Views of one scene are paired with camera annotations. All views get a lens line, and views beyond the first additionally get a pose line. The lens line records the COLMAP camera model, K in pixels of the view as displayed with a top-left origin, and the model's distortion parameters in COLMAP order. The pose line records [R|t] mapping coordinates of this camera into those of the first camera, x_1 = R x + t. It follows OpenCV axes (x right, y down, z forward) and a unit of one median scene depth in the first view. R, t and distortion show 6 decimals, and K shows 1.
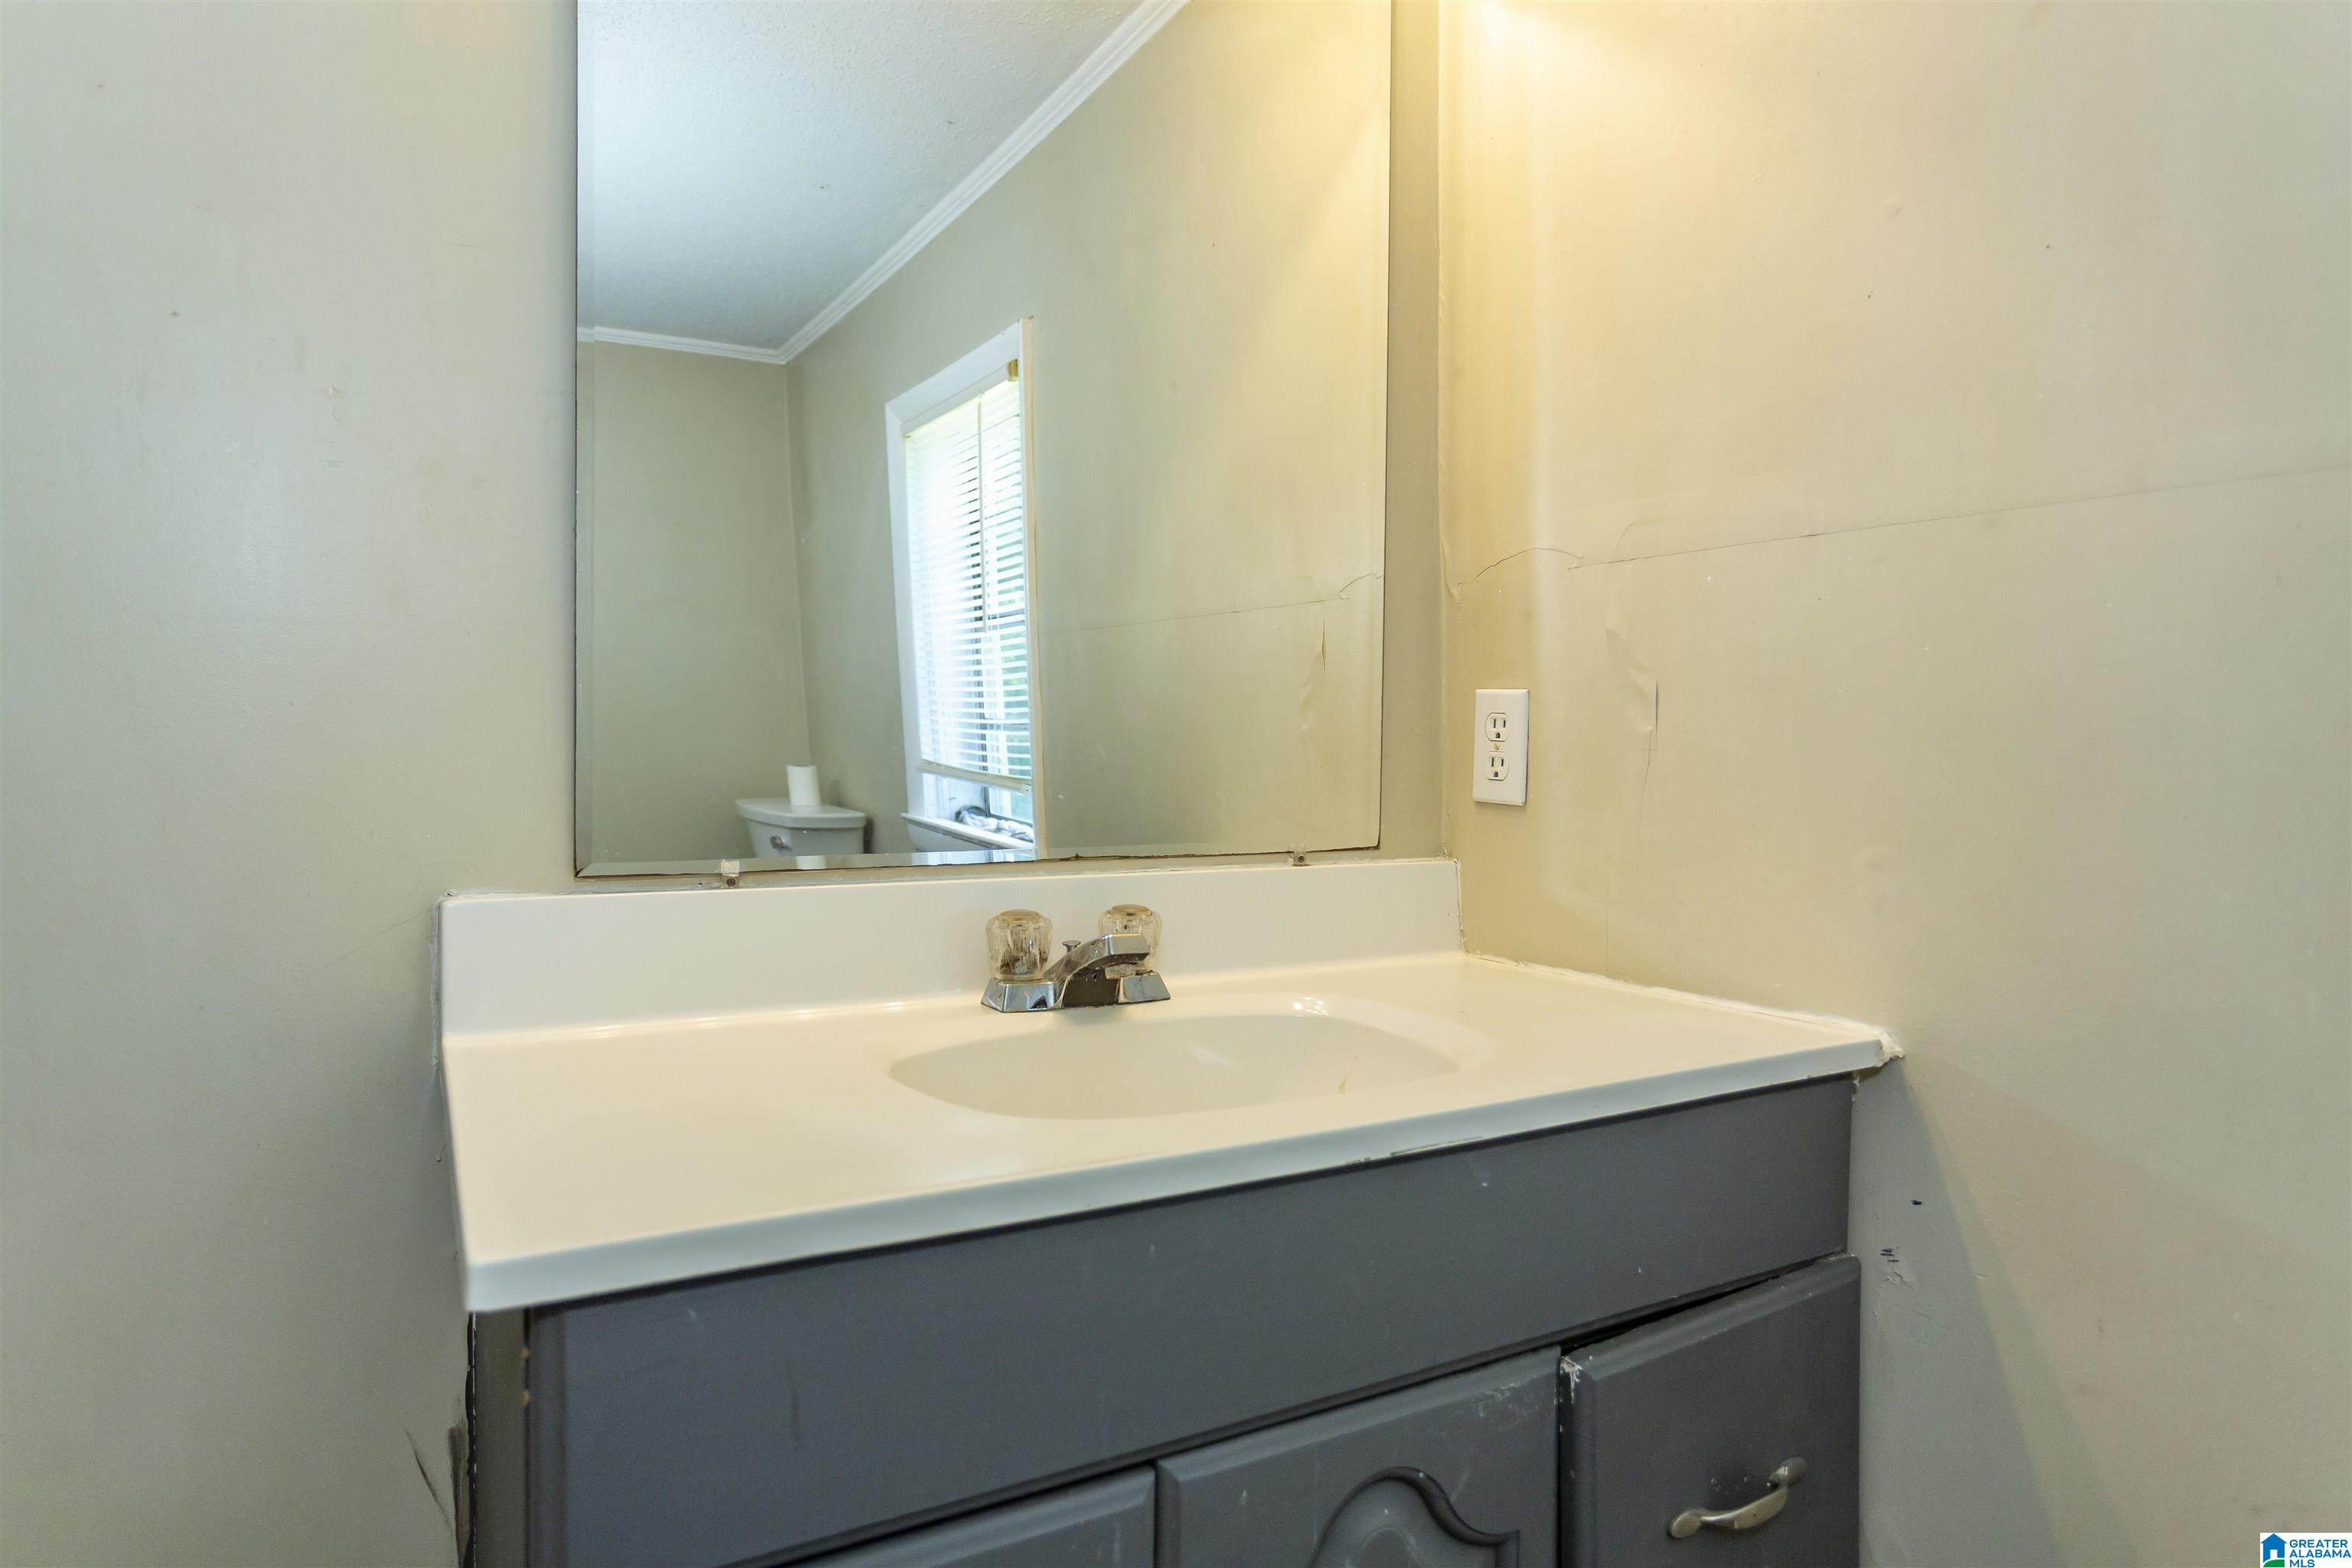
lens RADIAL K [[1286.8, 0, 1182.3], [0, 1286.8, 779.1], [0, 0, 1]] dist [-0.003540, 0.000313]
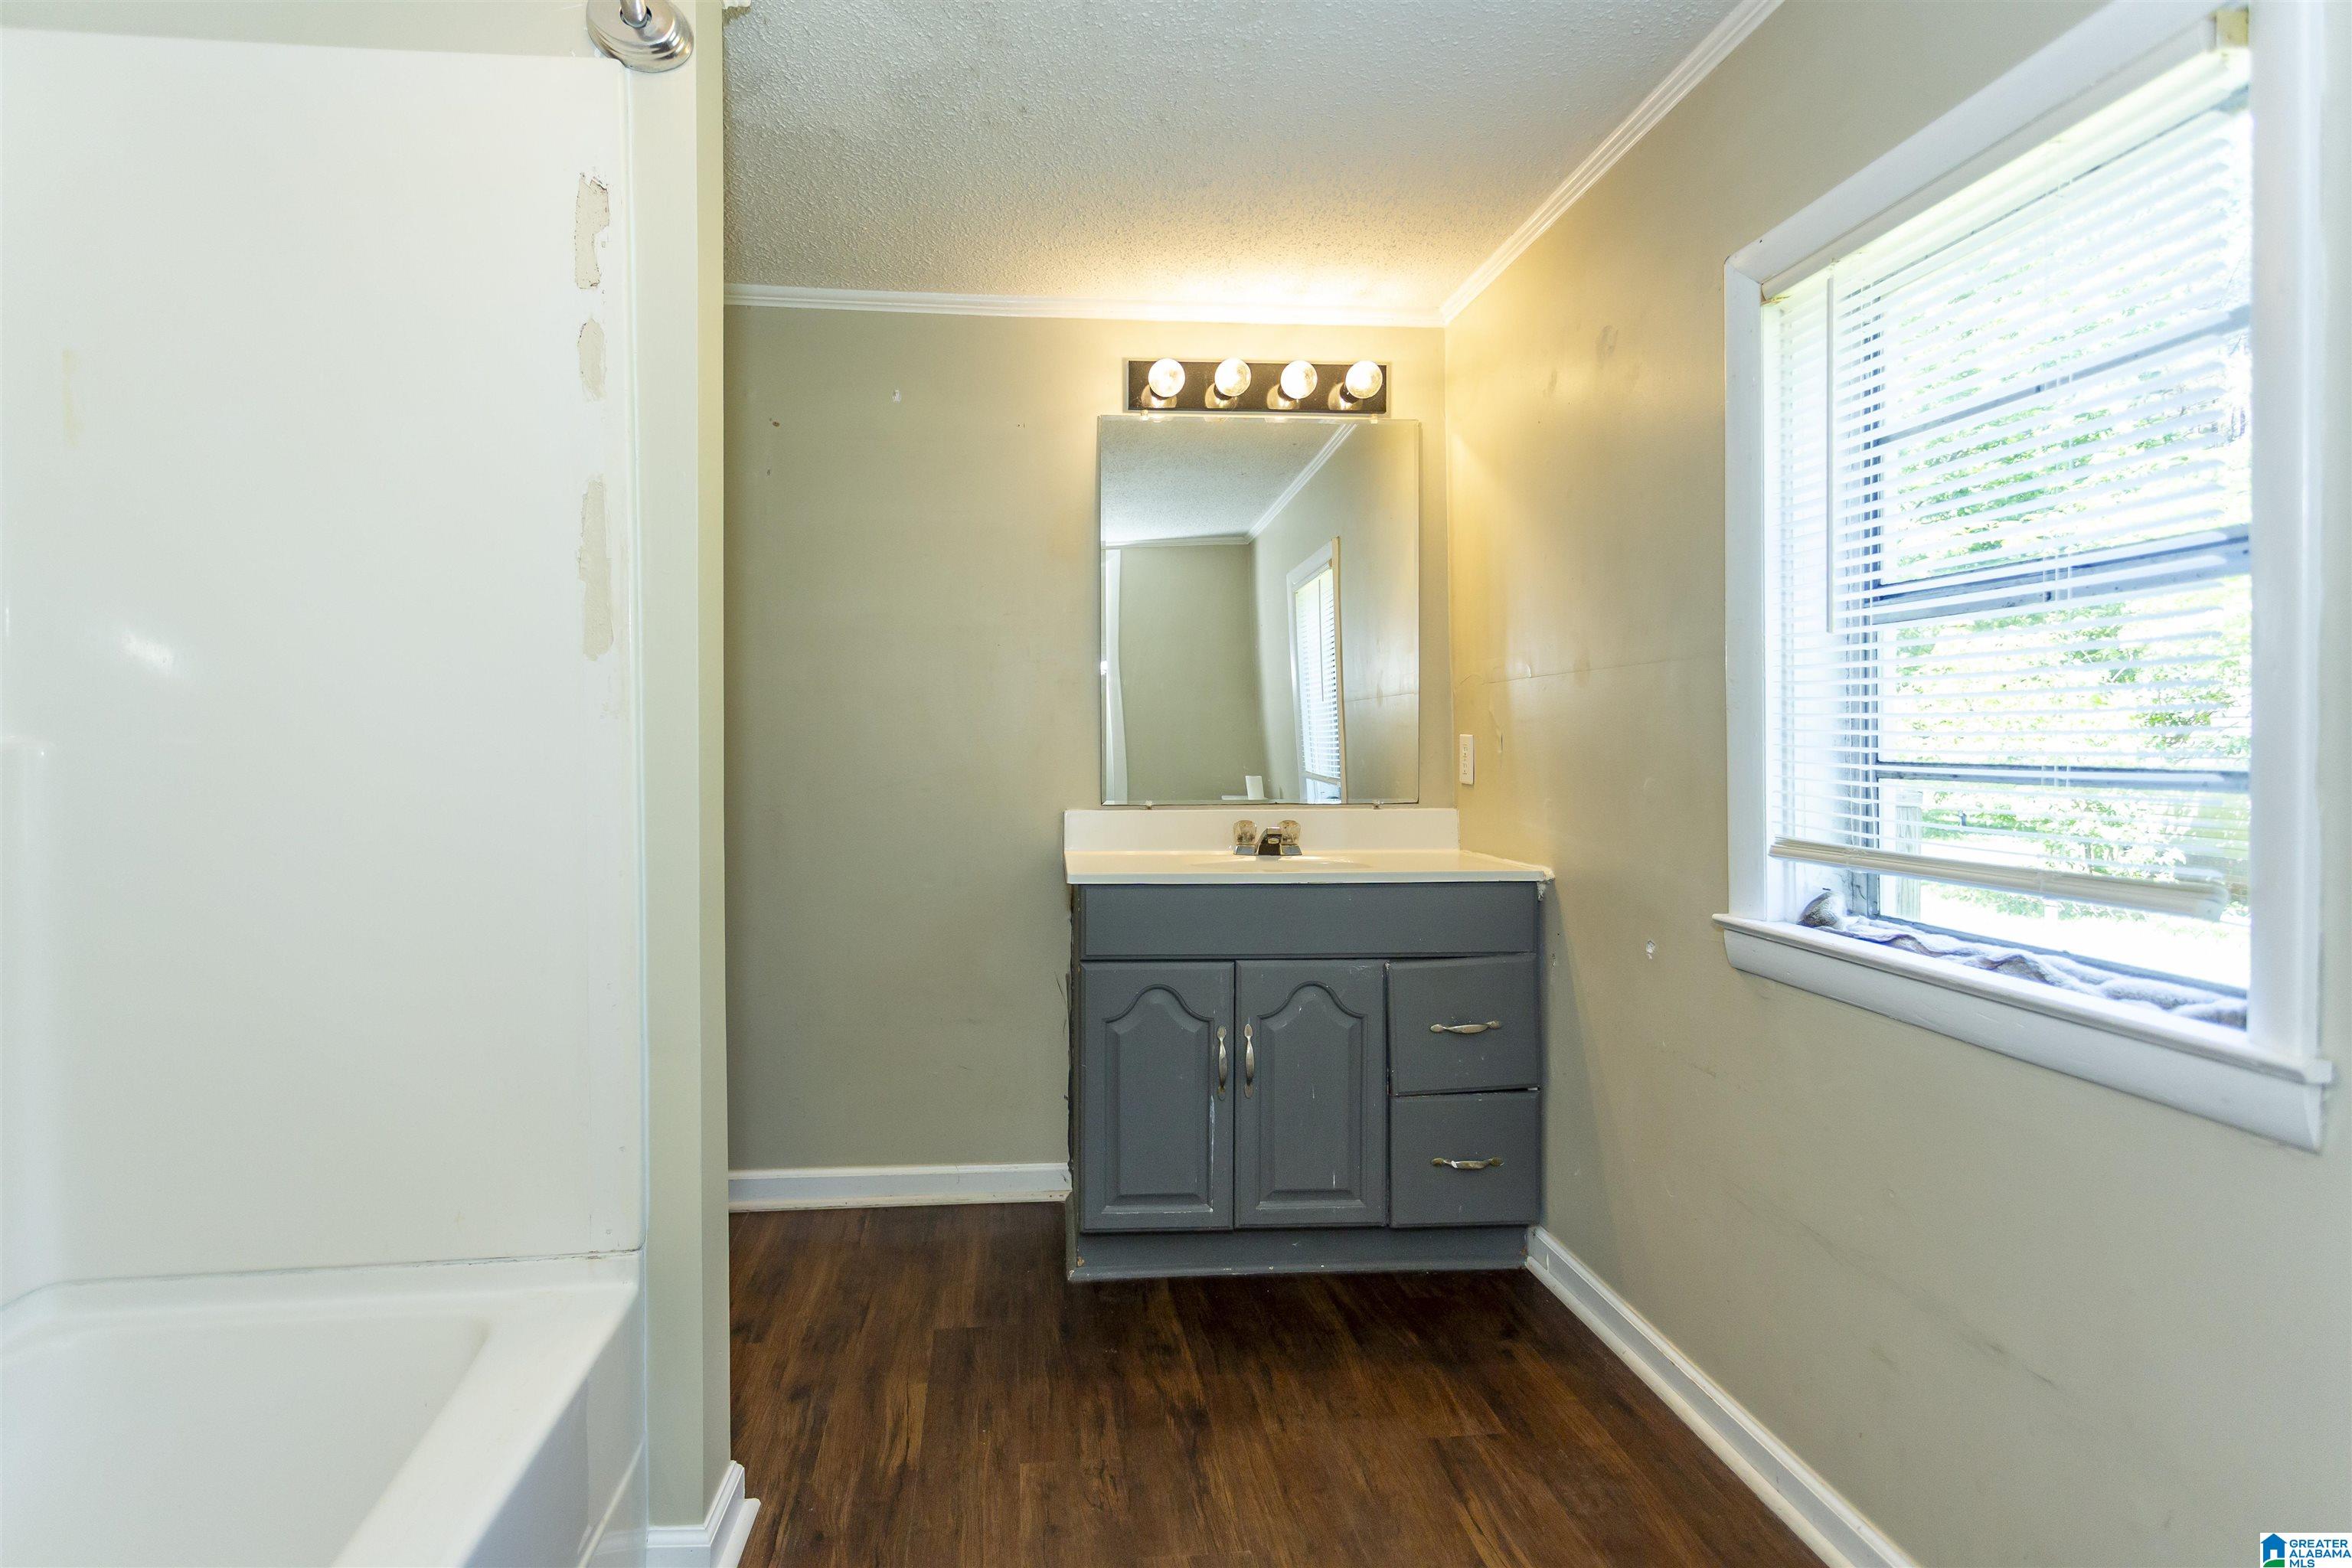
lens RADIAL K [[1117.0, 0, 1175.8], [0, 1117.0, 784.0], [0, 0, 1]] dist [0.001955, 0.003864]
pose [[0.906740, -0.001367, -0.421688, 0.761197], [-0.002438, 0.999961, -0.008483, 0.046122], [0.421683, 0.008720, 0.906701, -1.262080]]
